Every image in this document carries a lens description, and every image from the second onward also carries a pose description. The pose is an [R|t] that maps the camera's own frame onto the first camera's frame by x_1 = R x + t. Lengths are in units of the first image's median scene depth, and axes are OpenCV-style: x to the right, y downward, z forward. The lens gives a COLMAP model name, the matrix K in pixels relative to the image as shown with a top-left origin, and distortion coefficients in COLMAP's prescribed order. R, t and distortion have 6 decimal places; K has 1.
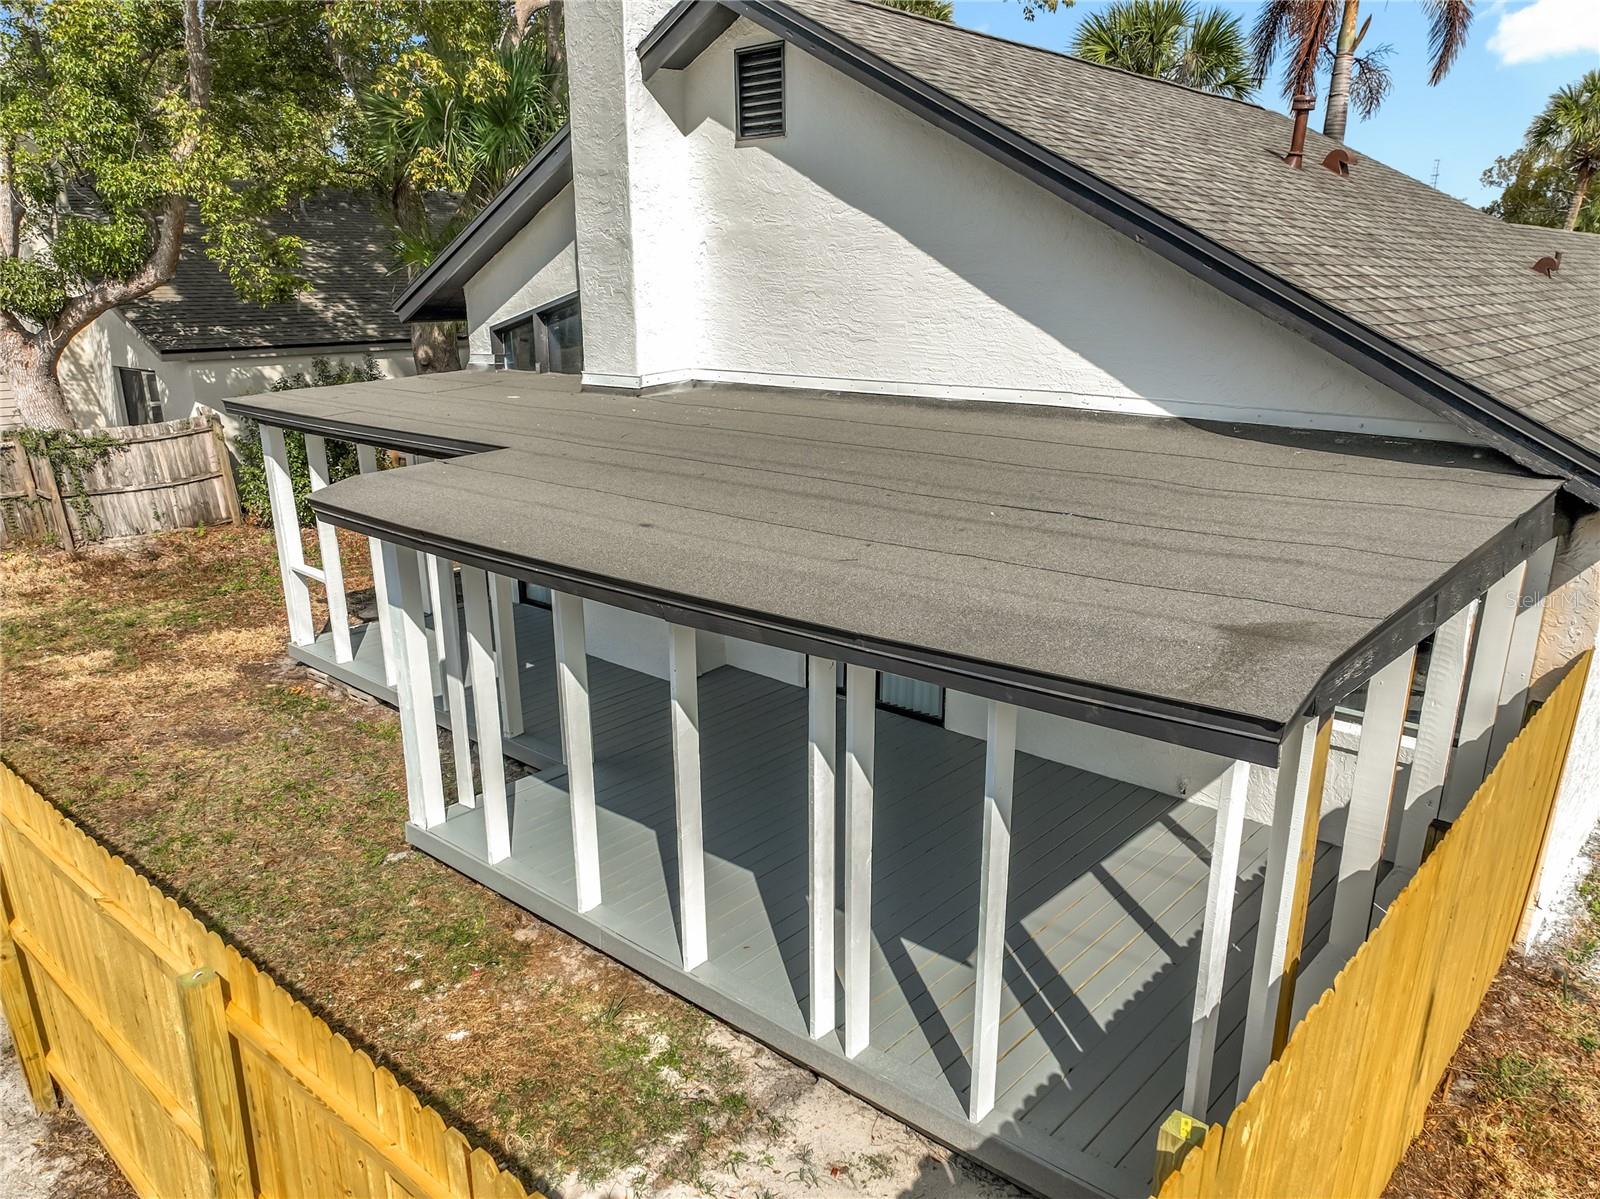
lens RADIAL K [[1122.5, 0, 810.8], [0, 1122.5, 672.8], [0, 0, 1]] dist [-0.005049, 0.003512]
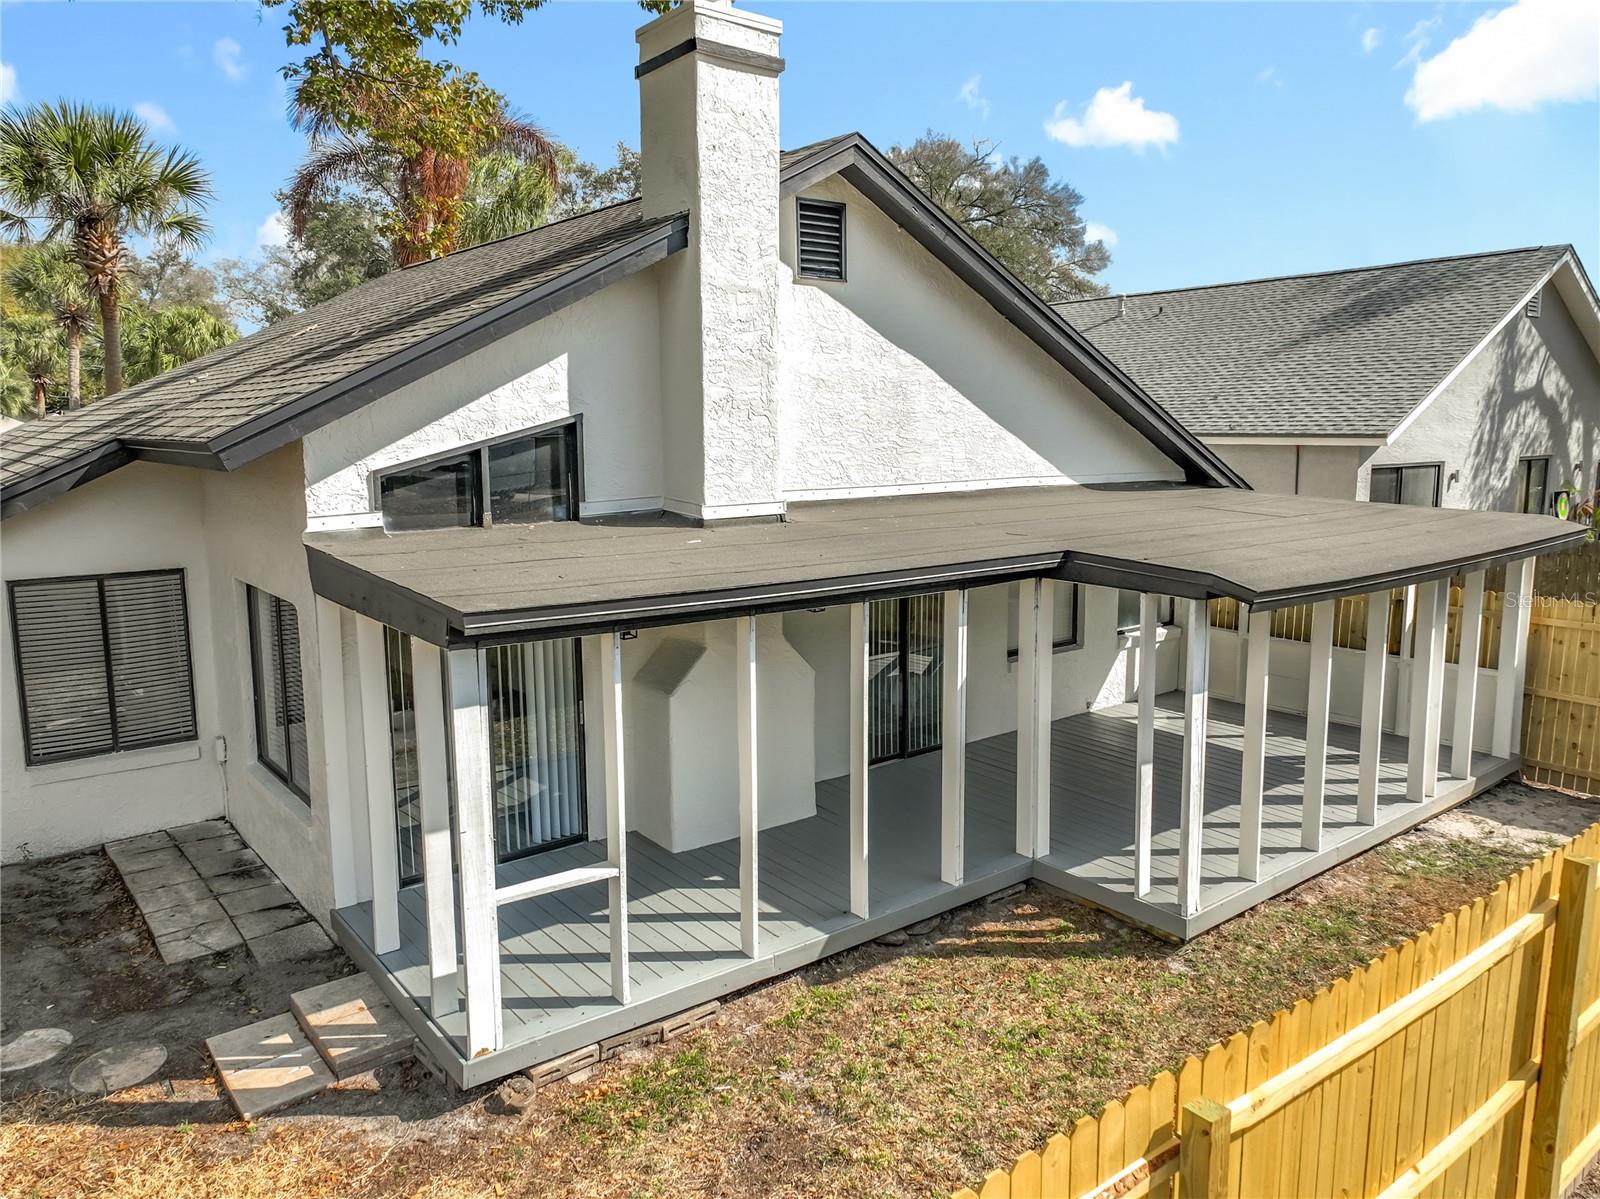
lens RADIAL K [[1156.2, 0, 800.0], [0, 1156.2, 599.5], [0, 0, 1]] dist [0.007215, 0.006278]
pose [[0.183420, -0.162000, 0.969594, -1.228554], [0.322069, 0.941793, 0.096429, -0.309779], [-0.928778, 0.294589, 0.224919, 0.886869]]
